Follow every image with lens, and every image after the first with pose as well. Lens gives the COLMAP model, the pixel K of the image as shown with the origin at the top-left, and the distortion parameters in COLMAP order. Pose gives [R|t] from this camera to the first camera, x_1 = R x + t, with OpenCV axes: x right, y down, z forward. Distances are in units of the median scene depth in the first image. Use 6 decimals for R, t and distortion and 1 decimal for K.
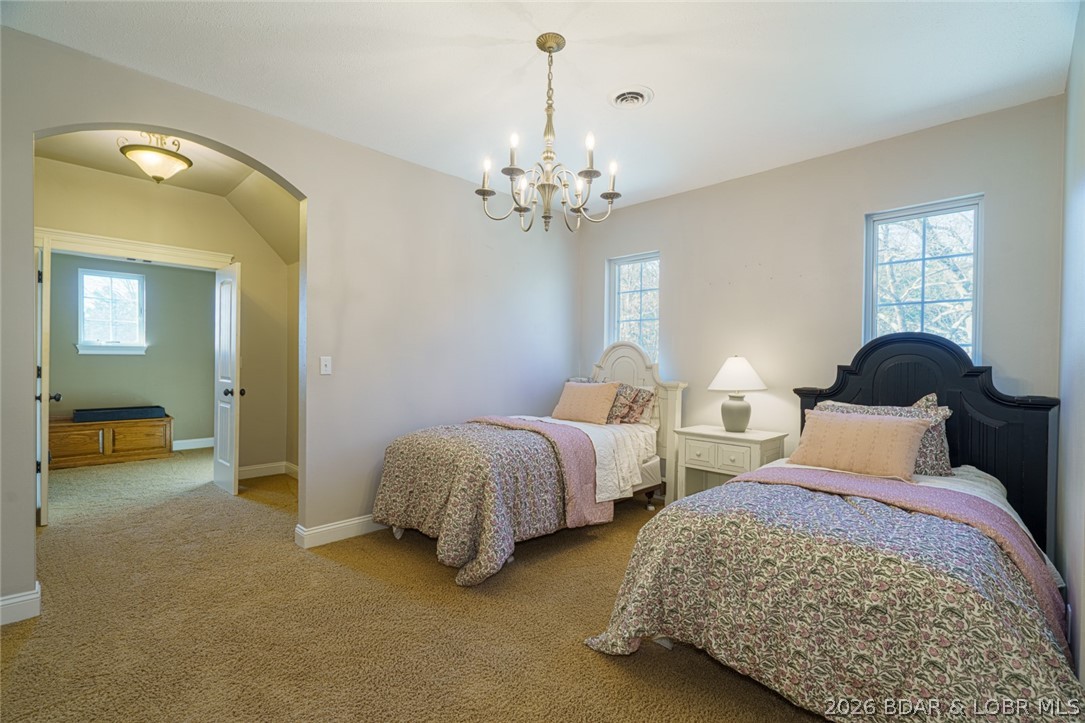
lens RADIAL K [[493.2, 0, 538.0], [0, 493.2, 369.2], [0, 0, 1]] dist [0.000525, -0.000362]
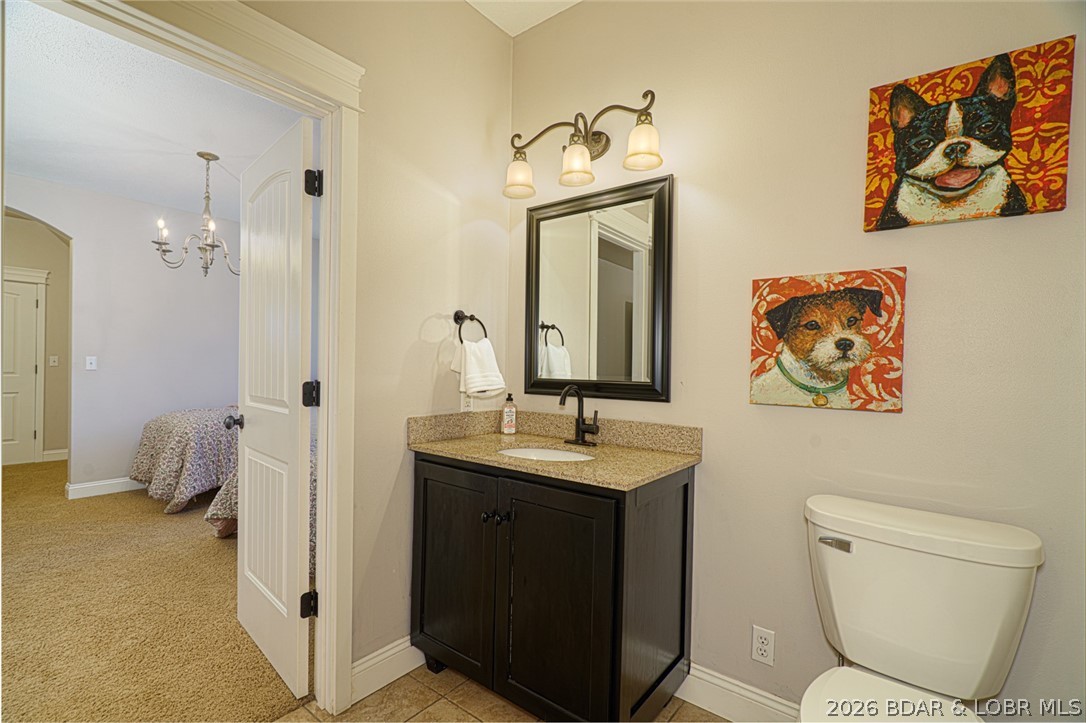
lens RADIAL K [[493.7, 0, 538.5], [0, 493.7, 369.2], [0, 0, 1]] dist [0.000525, -0.000362]
pose [[0.993255, 0.000887, 0.115944, 0.599693], [-0.000723, 0.999999, -0.001457, 0.009254], [-0.115945, 0.001363, 0.993255, -0.456657]]
